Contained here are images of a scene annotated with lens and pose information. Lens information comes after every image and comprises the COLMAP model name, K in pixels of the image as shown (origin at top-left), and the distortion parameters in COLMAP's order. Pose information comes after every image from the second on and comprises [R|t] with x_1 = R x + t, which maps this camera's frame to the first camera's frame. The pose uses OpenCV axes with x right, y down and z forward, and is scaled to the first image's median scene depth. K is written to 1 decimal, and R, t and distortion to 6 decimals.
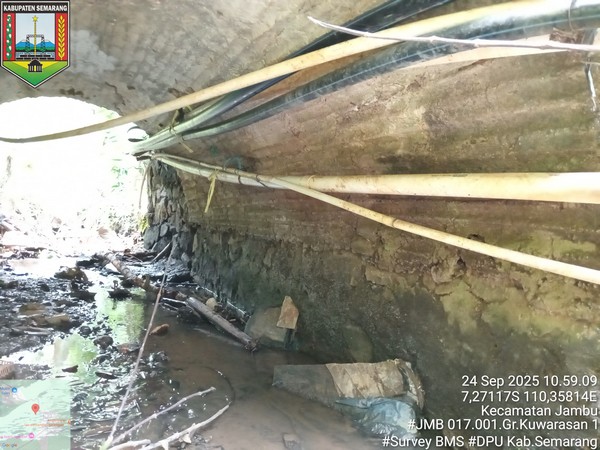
lens RADIAL K [[451.7, 0, 298.0], [0, 451.7, 222.8], [0, 0, 1]] dist [0.052671, -0.094083]
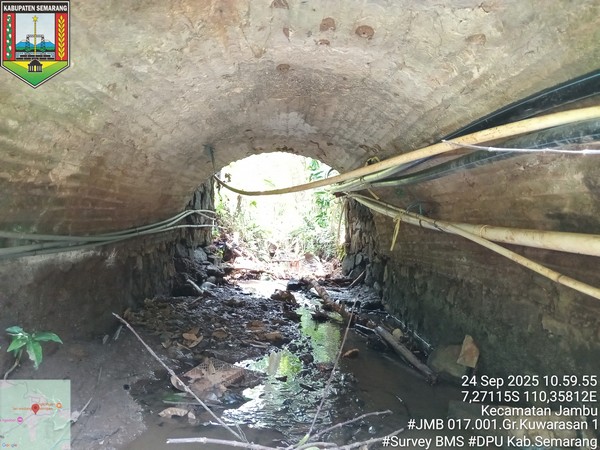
lens RADIAL K [[451.7, 0, 299.6], [0, 451.7, 222.3], [0, 0, 1]] dist [0.052671, -0.094083]
pose [[0.909840, -0.010928, -0.414816, 0.064082], [-0.009419, 0.998852, -0.046973, -0.046104], [0.414853, 0.046645, 0.908692, -0.128989]]
